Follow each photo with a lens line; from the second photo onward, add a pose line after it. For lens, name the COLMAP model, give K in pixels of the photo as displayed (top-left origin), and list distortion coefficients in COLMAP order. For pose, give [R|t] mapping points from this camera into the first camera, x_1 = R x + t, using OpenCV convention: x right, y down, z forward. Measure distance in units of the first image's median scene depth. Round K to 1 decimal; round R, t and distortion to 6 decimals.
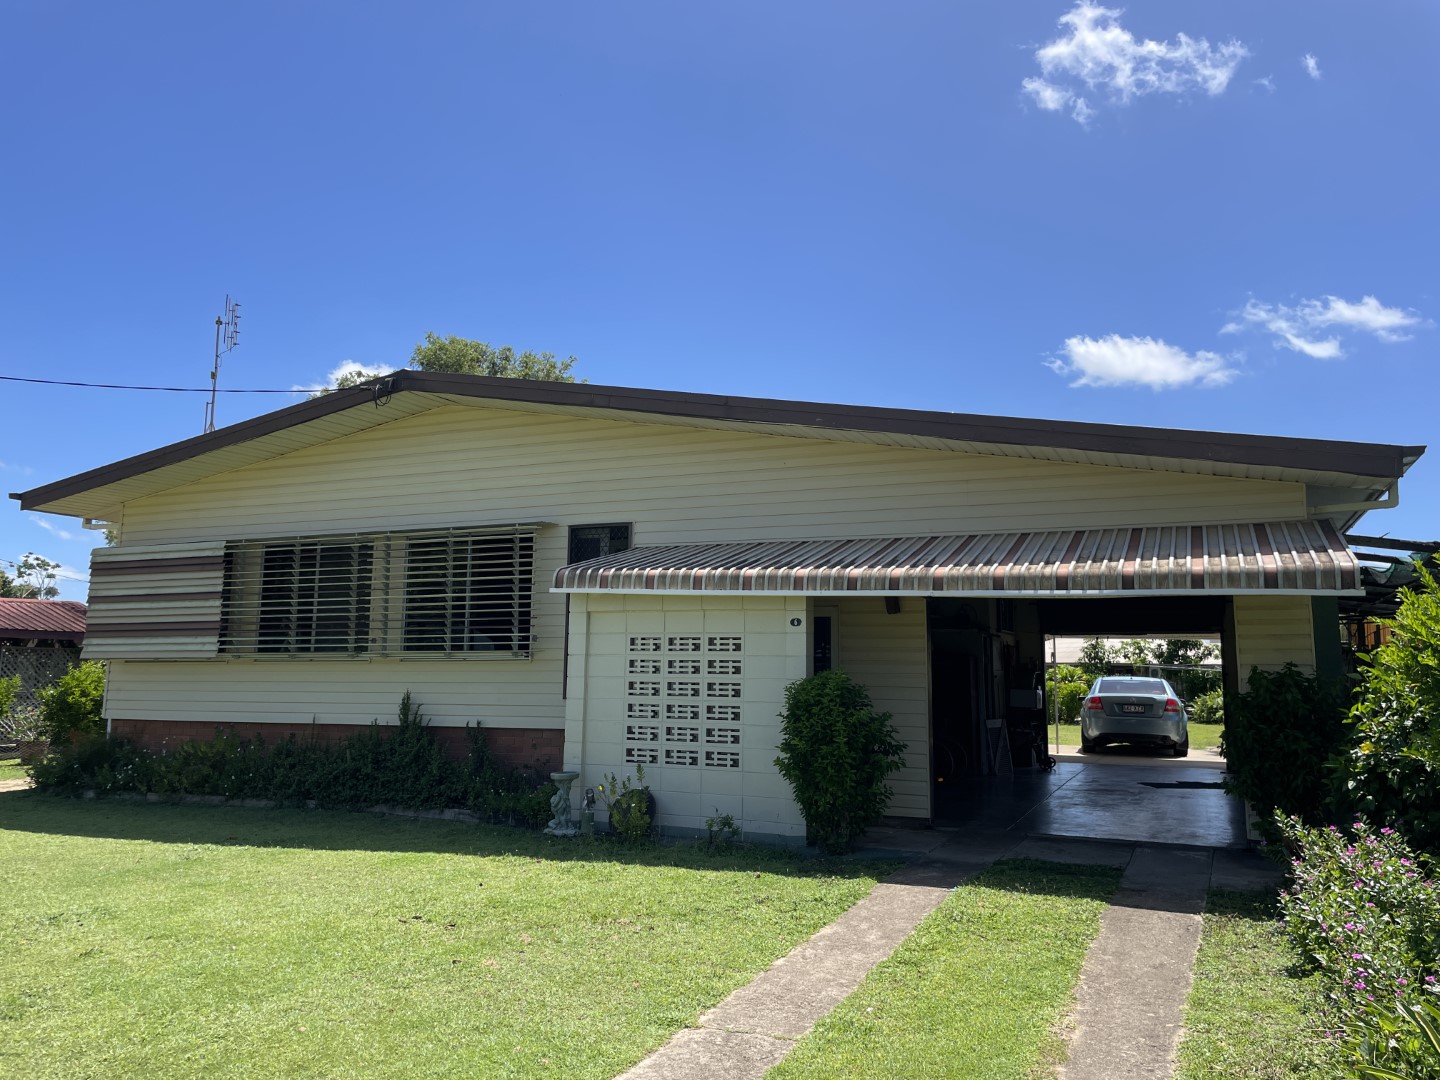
lens RADIAL K [[1107.8, 0, 721.8], [0, 1107.8, 538.5], [0, 0, 1]] dist [0.094706, -0.125538]
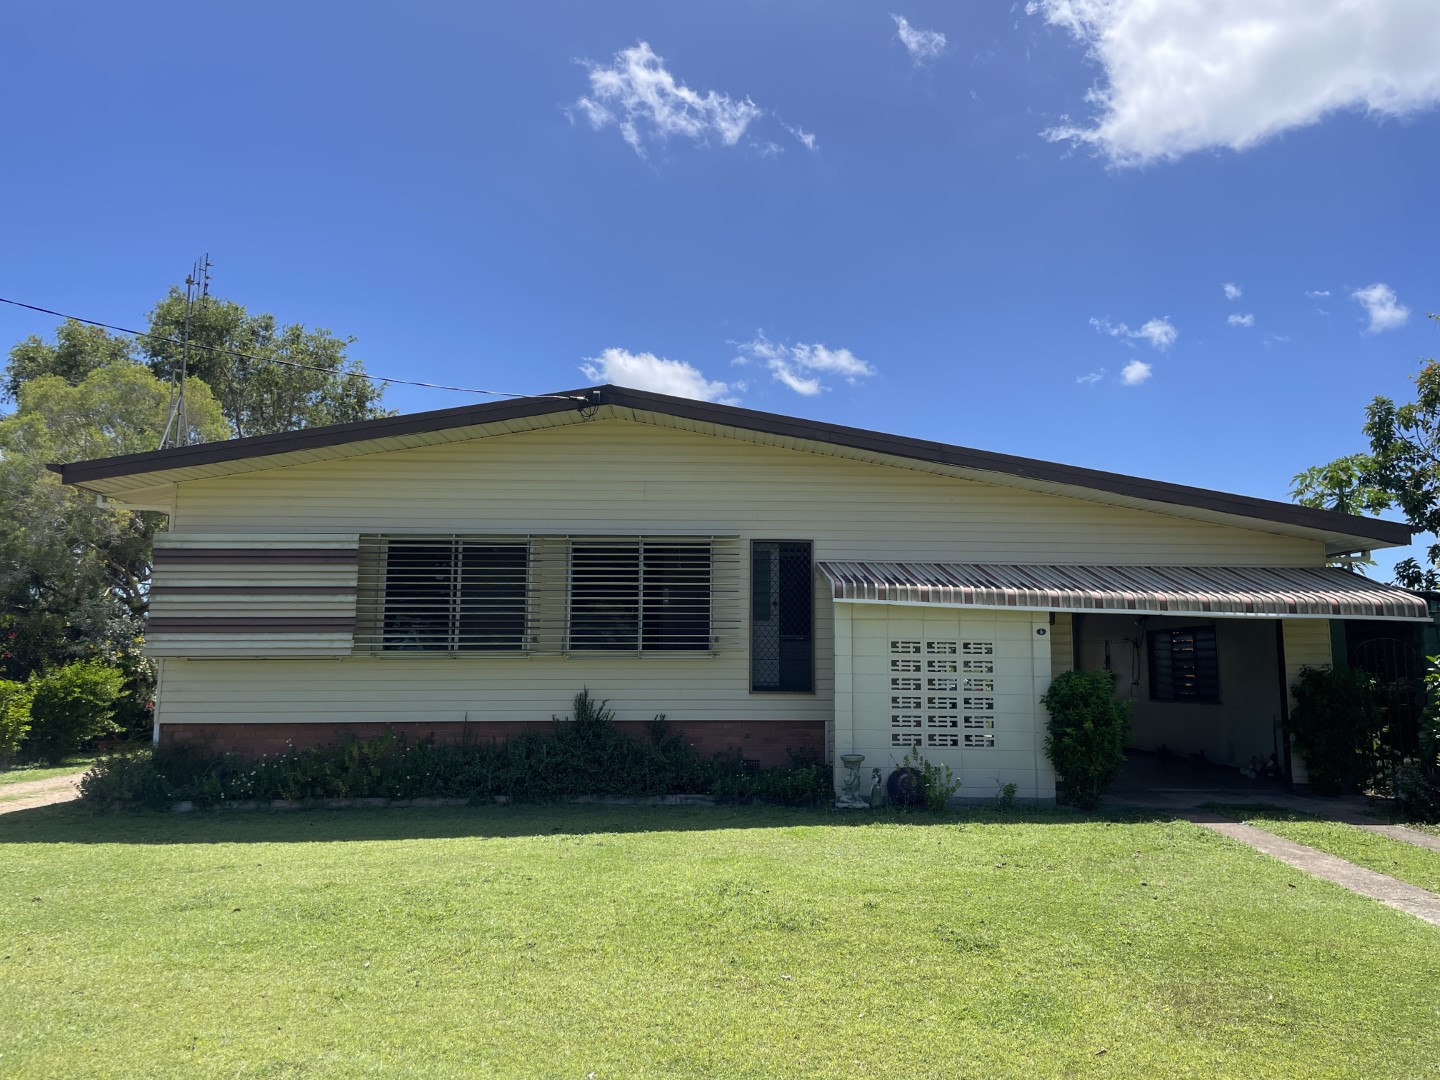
lens RADIAL K [[1107.8, 0, 727.1], [0, 1107.8, 535.5], [0, 0, 1]] dist [0.094706, -0.125538]
pose [[0.899152, 0.048819, 0.434905, -0.622127], [-0.049850, 0.998716, -0.009044, -0.004175], [-0.434788, -0.013548, 0.900431, -0.000238]]
